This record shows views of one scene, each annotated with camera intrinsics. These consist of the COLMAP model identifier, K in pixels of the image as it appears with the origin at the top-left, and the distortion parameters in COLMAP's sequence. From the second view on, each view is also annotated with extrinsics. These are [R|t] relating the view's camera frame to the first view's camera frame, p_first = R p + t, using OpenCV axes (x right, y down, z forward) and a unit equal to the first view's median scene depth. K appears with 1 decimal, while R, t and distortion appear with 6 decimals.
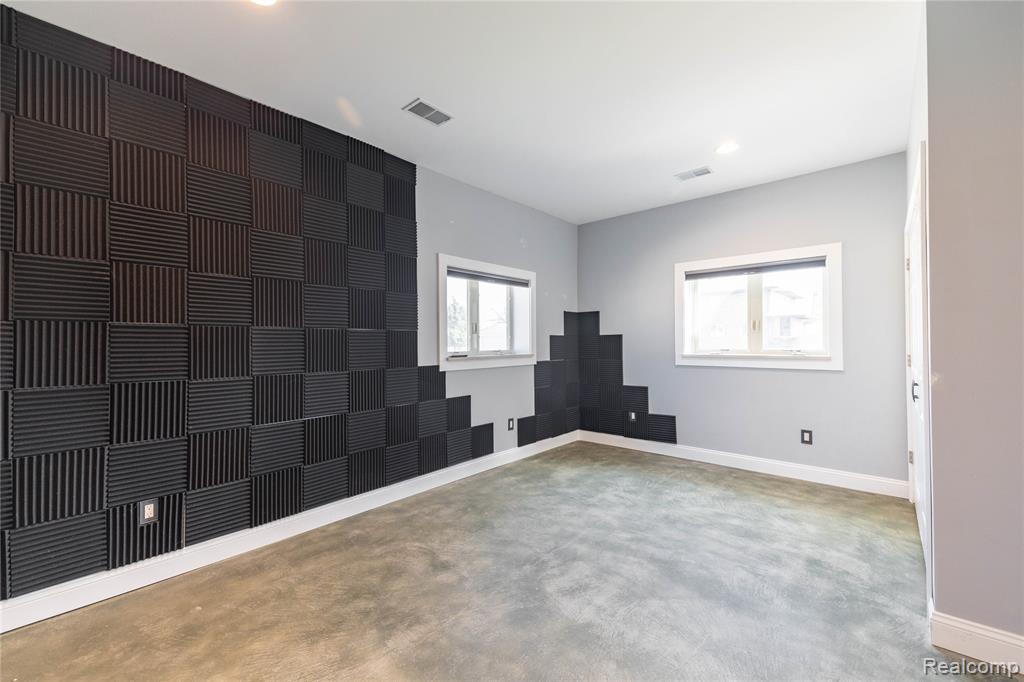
lens RADIAL K [[416.4, 0, 512.6], [0, 416.4, 338.7], [0, 0, 1]] dist [0.058561, -0.022136]
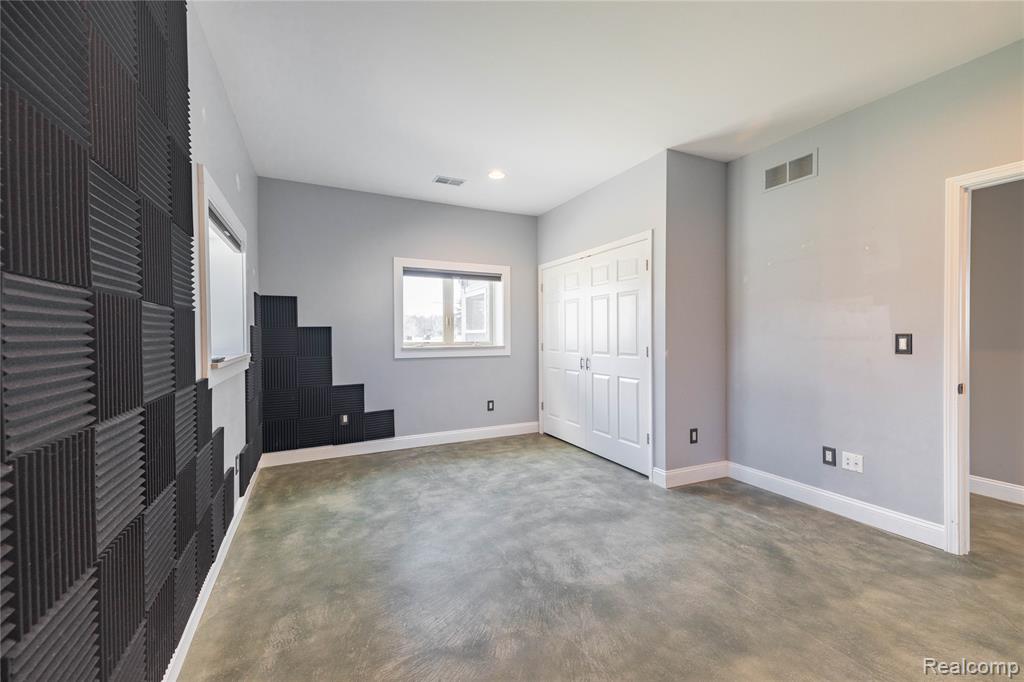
lens RADIAL K [[416.4, 0, 512.6], [0, 416.4, 338.7], [0, 0, 1]] dist [0.058561, -0.022136]
pose [[0.398273, -0.005894, 0.917248, -0.621104], [-0.005499, 0.999946, 0.008813, 0.007357], [-0.917251, -0.008554, 0.398219, 0.513914]]
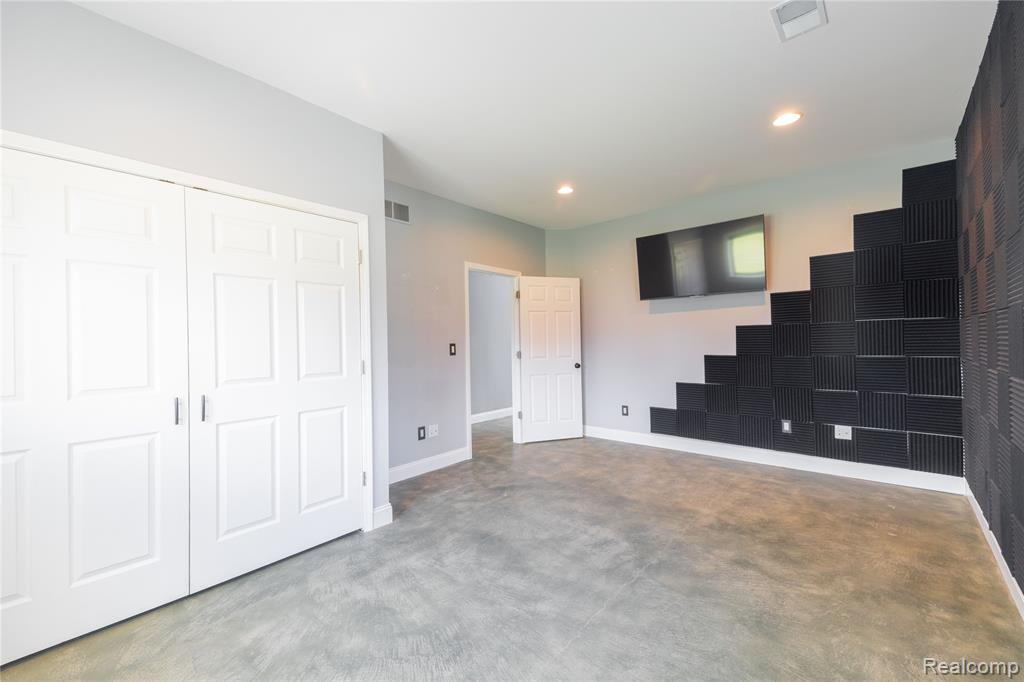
lens RADIAL K [[416.4, 0, 512.6], [0, 416.4, 338.7], [0, 0, 1]] dist [0.058561, -0.022136]
pose [[-0.999660, 0.025790, 0.003904, 0.273138], [0.025725, 0.999543, -0.015883, 0.012995], [-0.004312, -0.015777, -0.999866, 1.559141]]
